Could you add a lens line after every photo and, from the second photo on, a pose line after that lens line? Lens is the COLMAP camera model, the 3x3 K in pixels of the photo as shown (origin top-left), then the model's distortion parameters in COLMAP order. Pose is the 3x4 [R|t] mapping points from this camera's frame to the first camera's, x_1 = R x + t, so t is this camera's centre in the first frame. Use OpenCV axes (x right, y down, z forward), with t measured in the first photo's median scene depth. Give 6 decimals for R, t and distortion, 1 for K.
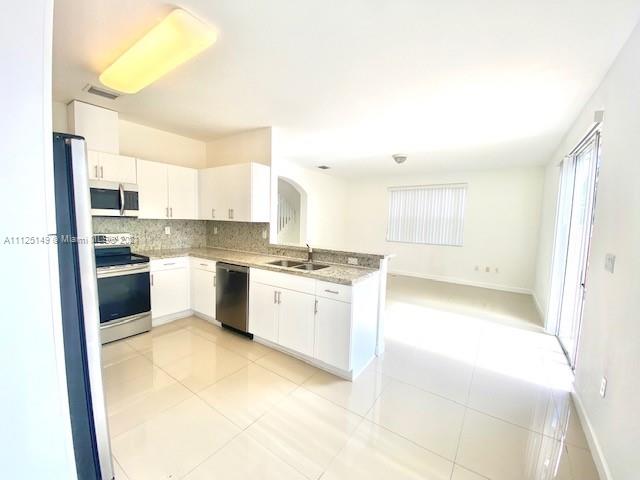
lens RADIAL K [[257.4, 0, 318.3], [0, 257.4, 240.0], [0, 0, 1]] dist [-0.008480, -0.011285]
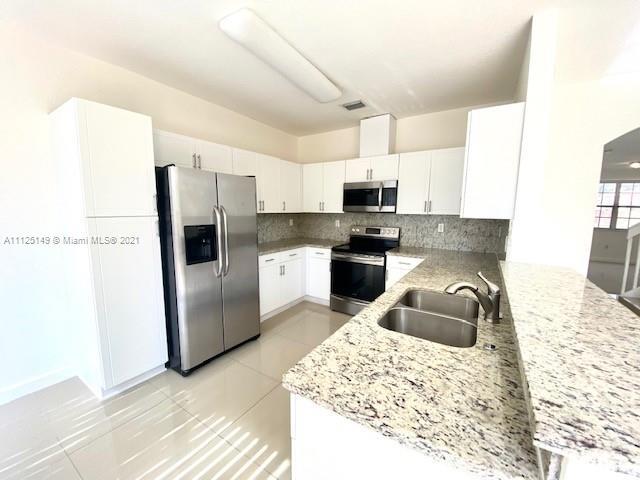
lens RADIAL K [[257.4, 0, 322.6], [0, 257.4, 245.8], [0, 0, 1]] dist [-0.008480, -0.011285]
pose [[0.026901, 0.105785, -0.994025, 0.331841], [-0.083491, 0.991148, 0.103219, -0.040350], [0.996145, 0.080216, 0.035495, 0.700563]]
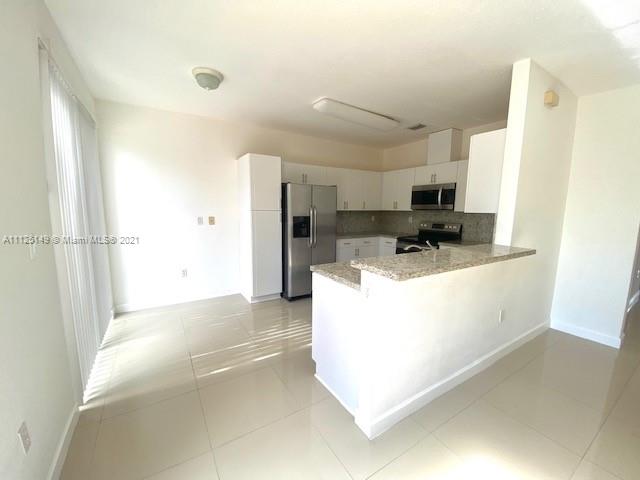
lens RADIAL K [[257.4, 0, 318.5], [0, 257.4, 243.5], [0, 0, 1]] dist [-0.008480, -0.011285]
pose [[-0.398374, 0.088640, -0.912930, 0.501646], [-0.087753, 0.987070, 0.134132, -0.040580], [0.913016, 0.133547, -0.385445, 0.809735]]
